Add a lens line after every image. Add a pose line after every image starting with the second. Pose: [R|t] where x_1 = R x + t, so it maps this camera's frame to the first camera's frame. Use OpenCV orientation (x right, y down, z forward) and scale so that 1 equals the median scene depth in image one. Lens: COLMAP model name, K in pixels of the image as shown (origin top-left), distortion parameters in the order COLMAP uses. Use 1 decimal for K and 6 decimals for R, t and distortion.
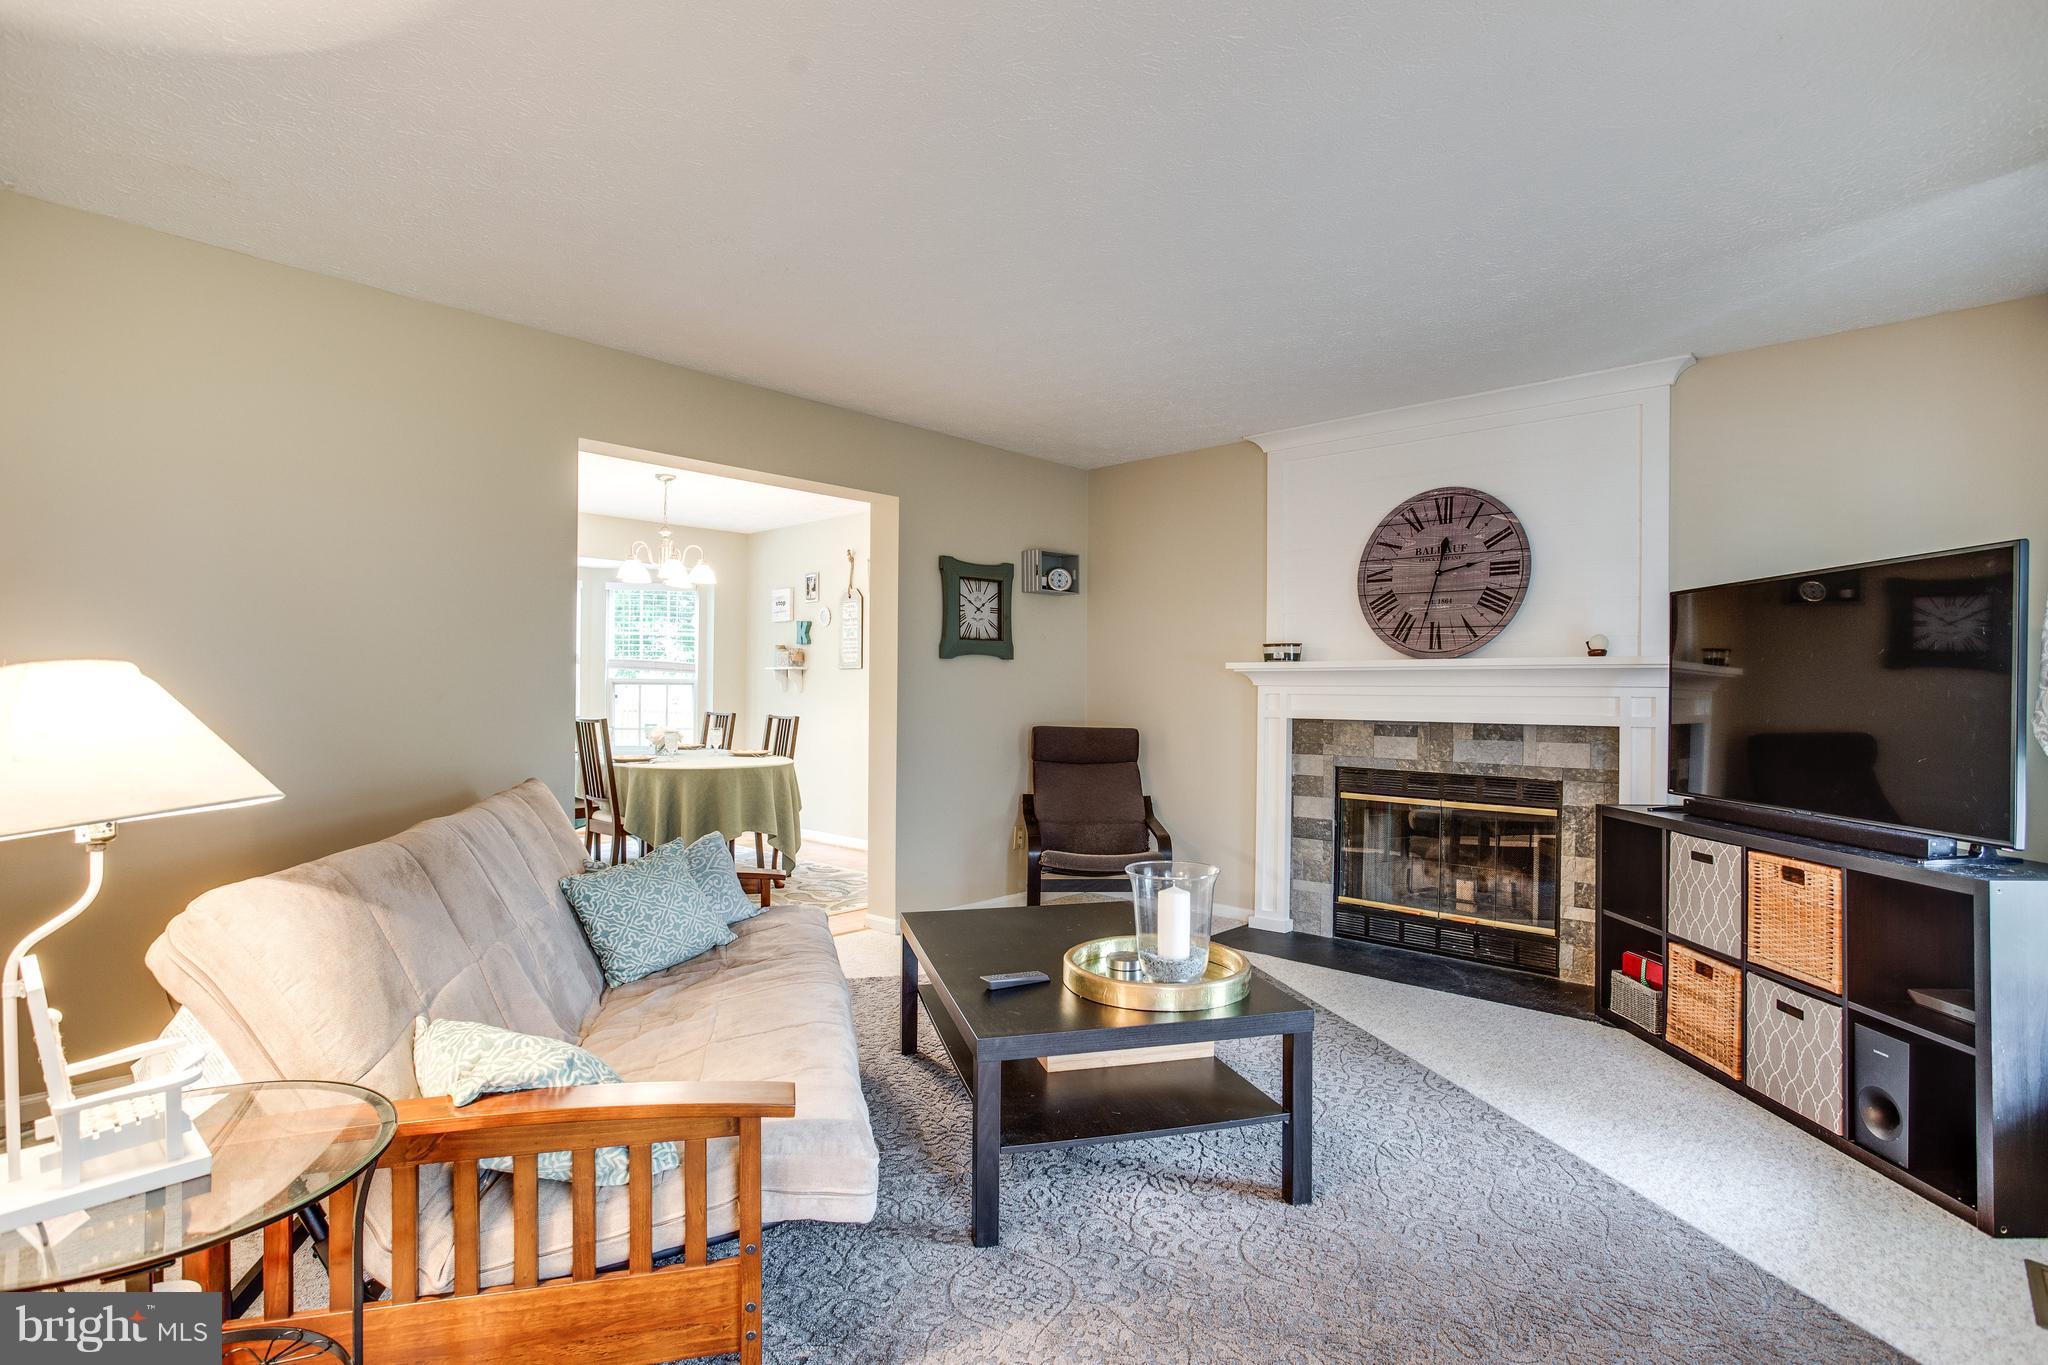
lens RADIAL K [[985.7, 0, 1024.2], [0, 985.7, 690.3], [0, 0, 1]] dist [-0.040846, 0.025999]
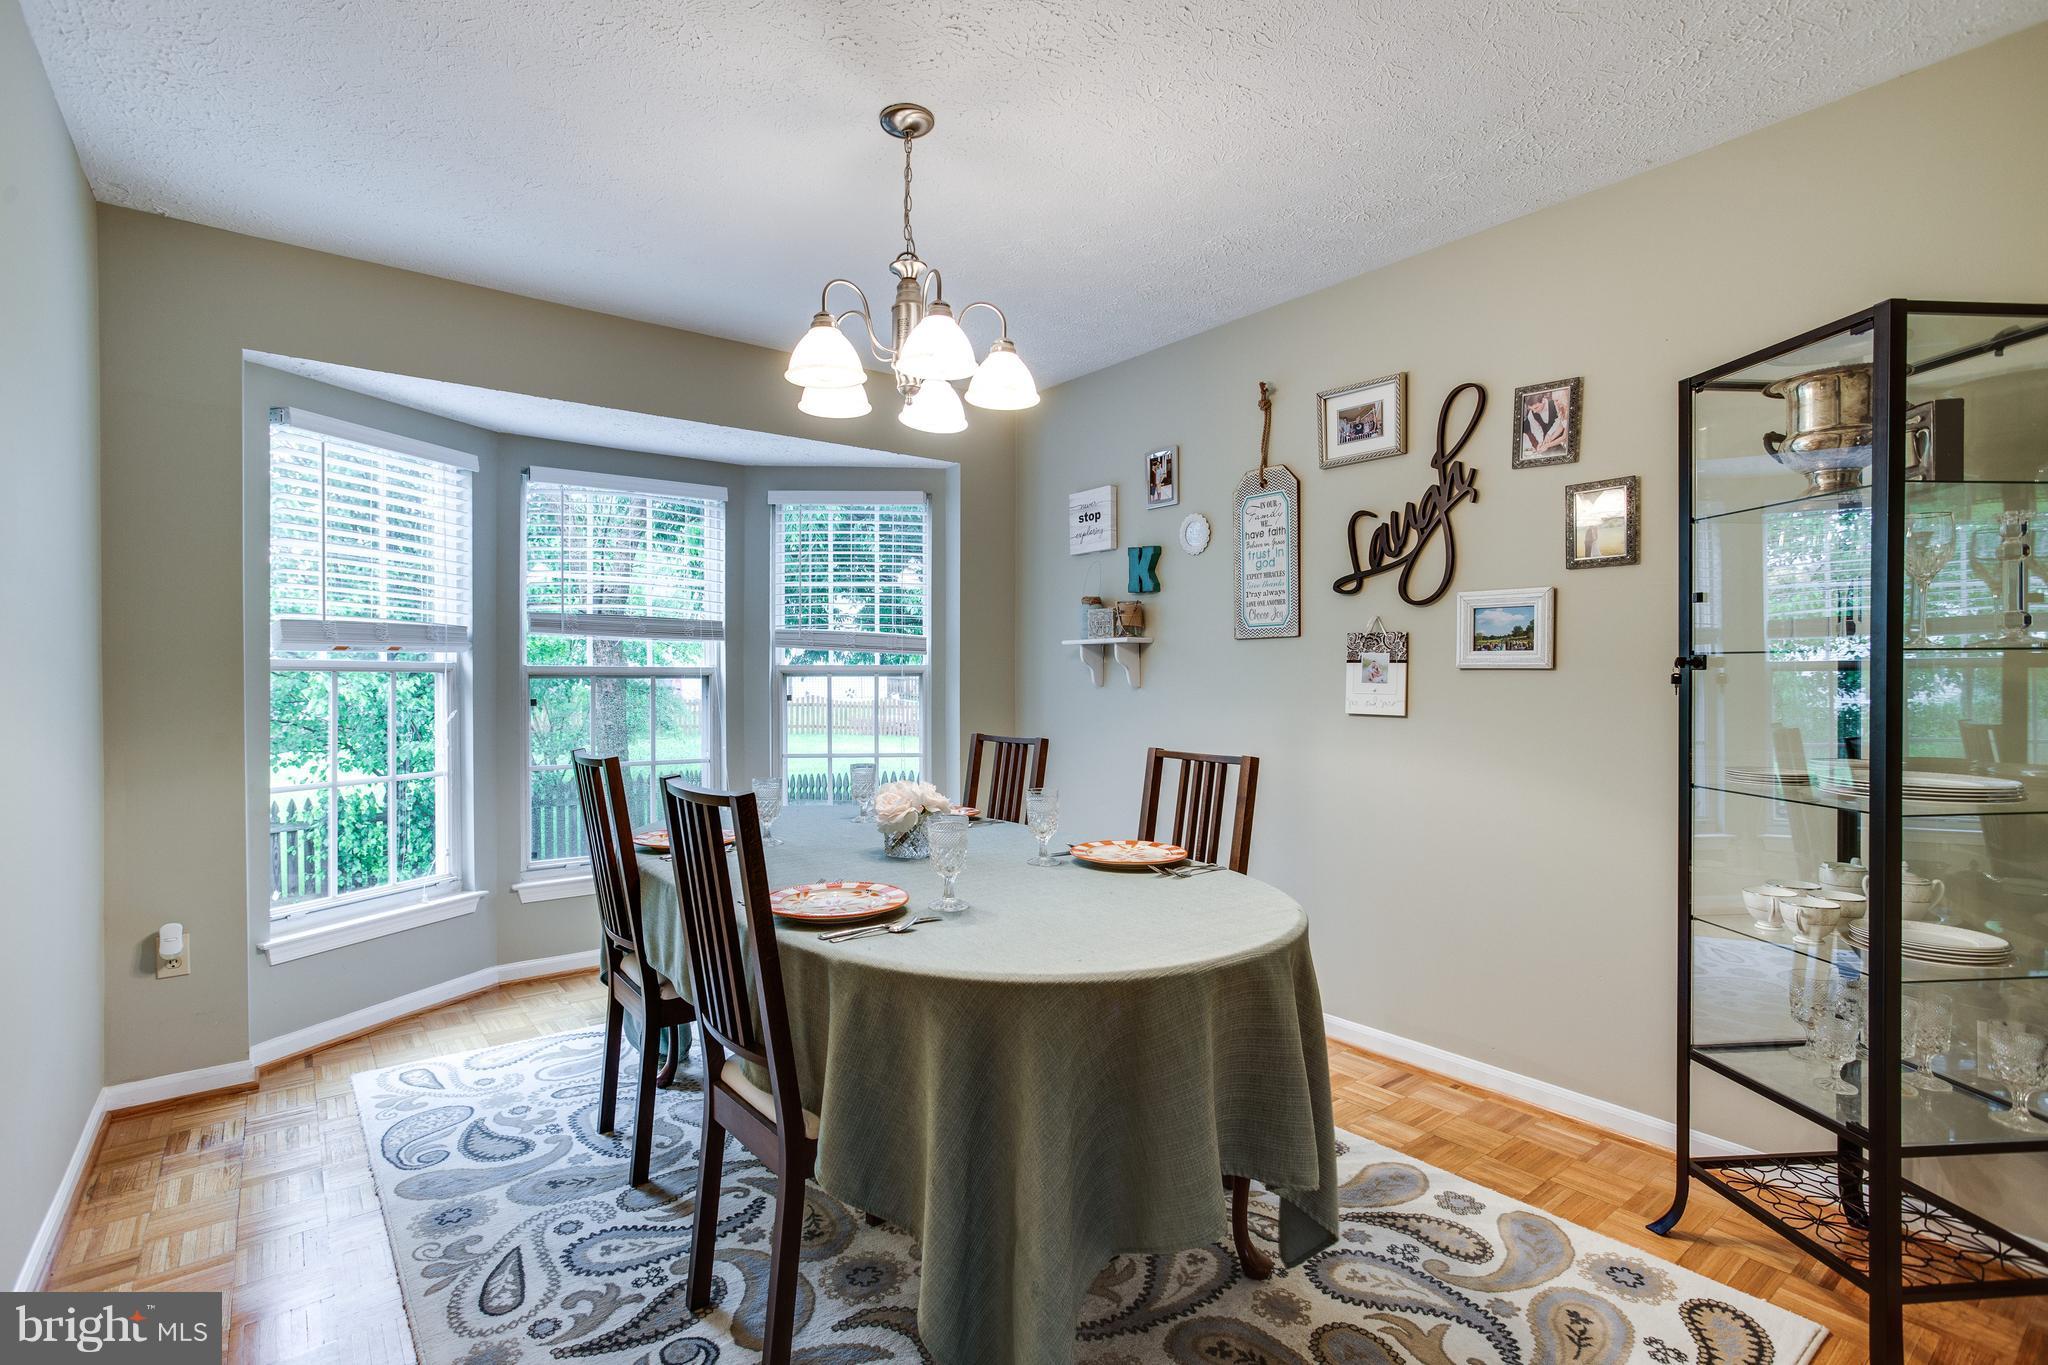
lens RADIAL K [[985.7, 0, 1024.2], [0, 985.7, 690.3], [0, 0, 1]] dist [-0.040846, 0.025999]
pose [[0.986853, -0.005199, -0.161537, -0.221579], [0.007205, 0.999904, 0.011834, -0.003576], [0.161460, -0.012843, 0.986796, 0.535965]]
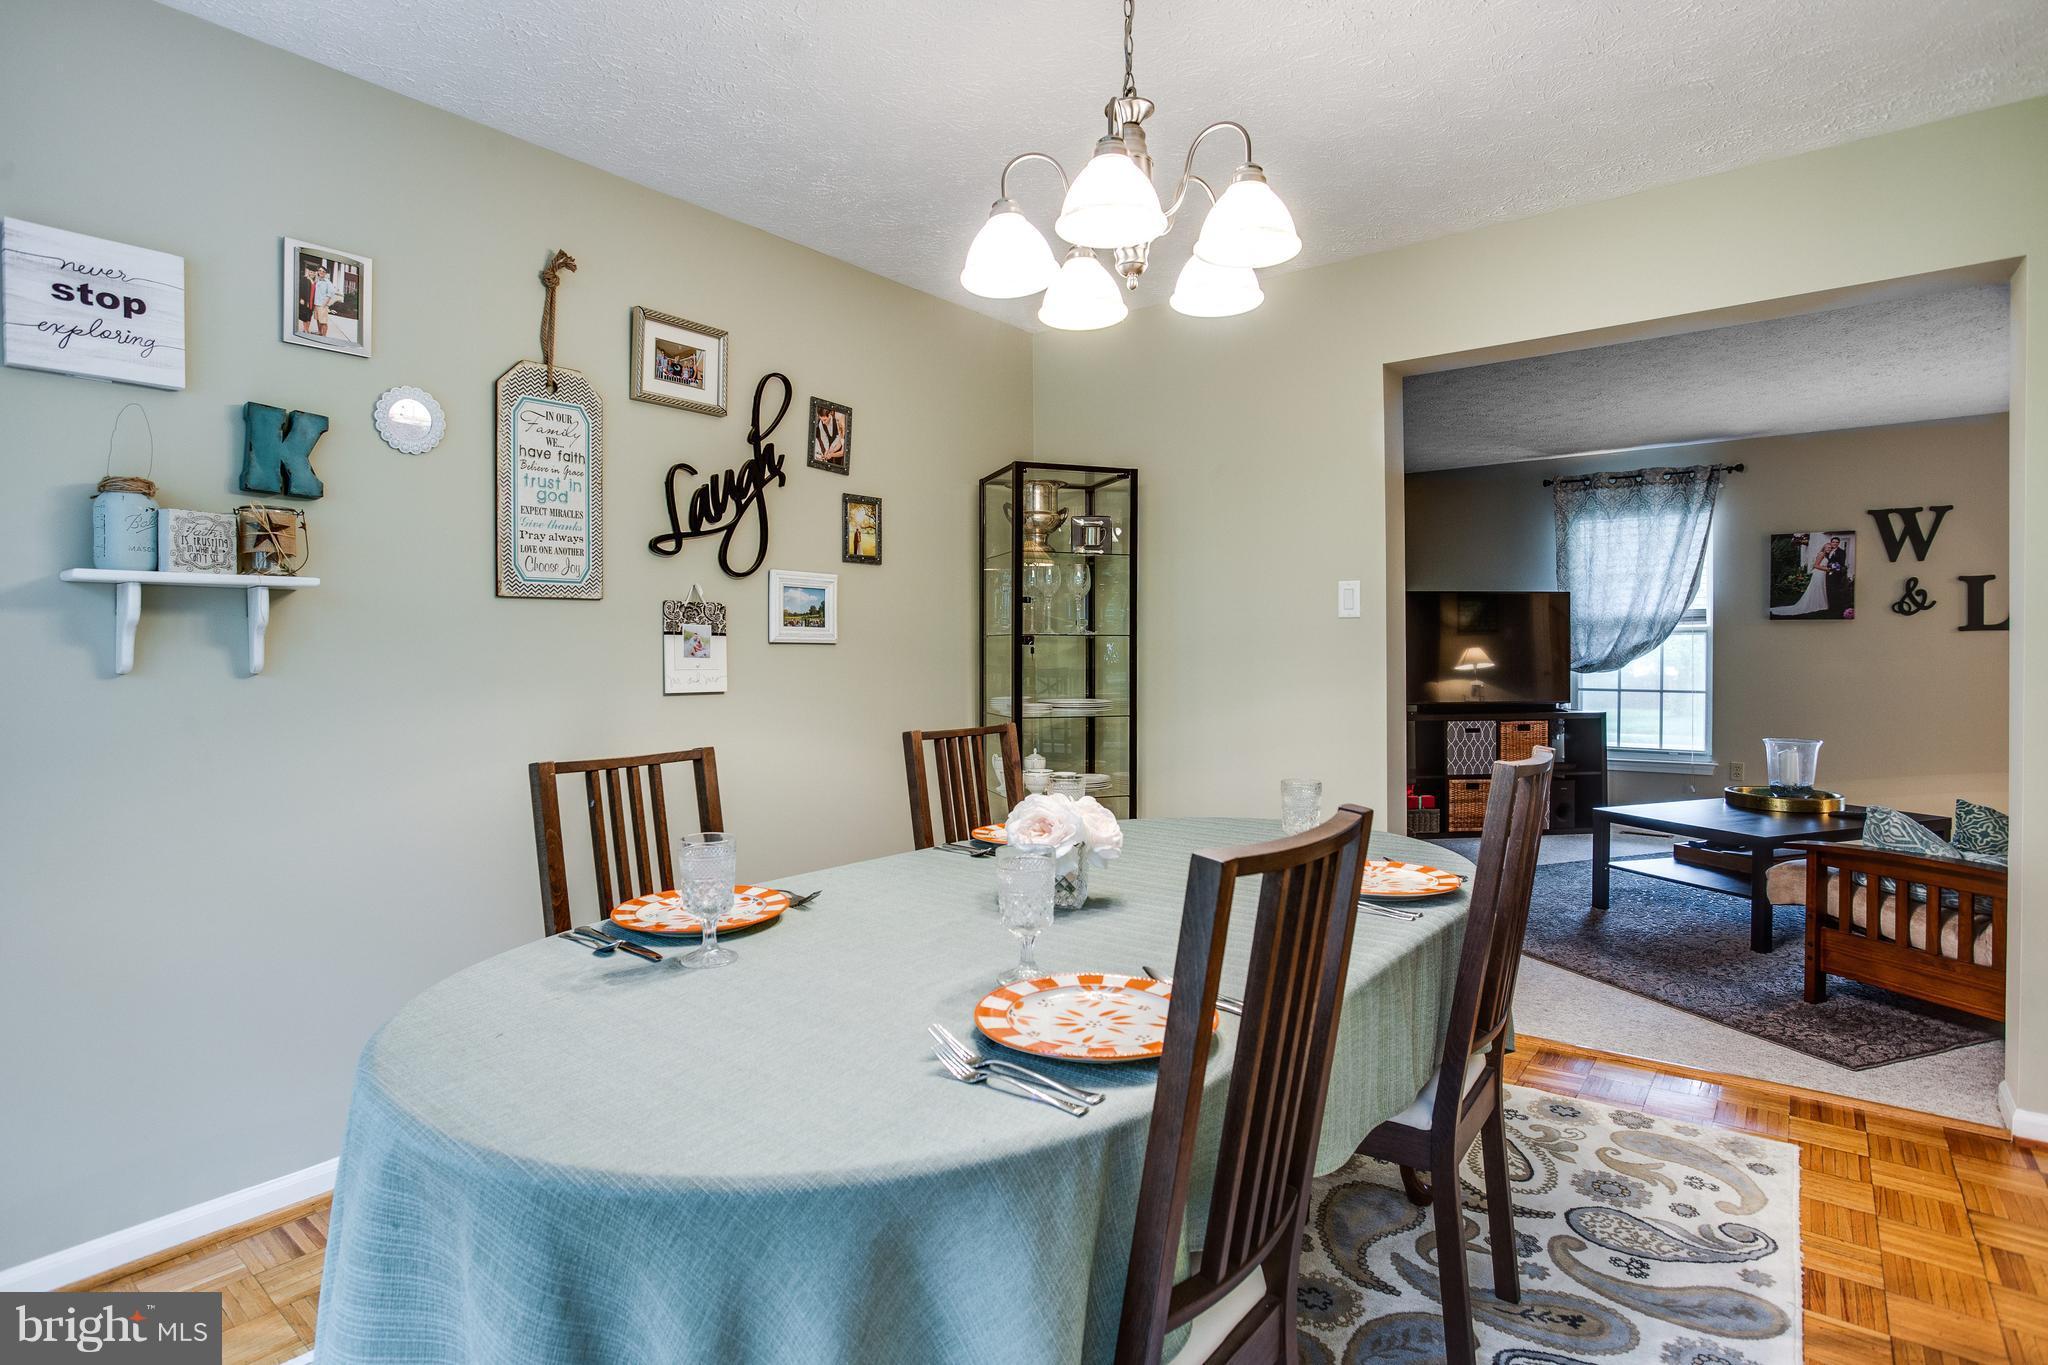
lens RADIAL K [[1041.2, 0, 1027.6], [0, 1041.2, 667.2], [0, 0, 1]] dist [-0.030943, 0.001285]
pose [[-0.089264, -0.023130, 0.995739, -0.567902], [0.006638, 0.999694, 0.023817, -0.005765], [-0.995986, 0.008736, -0.089083, 0.896159]]
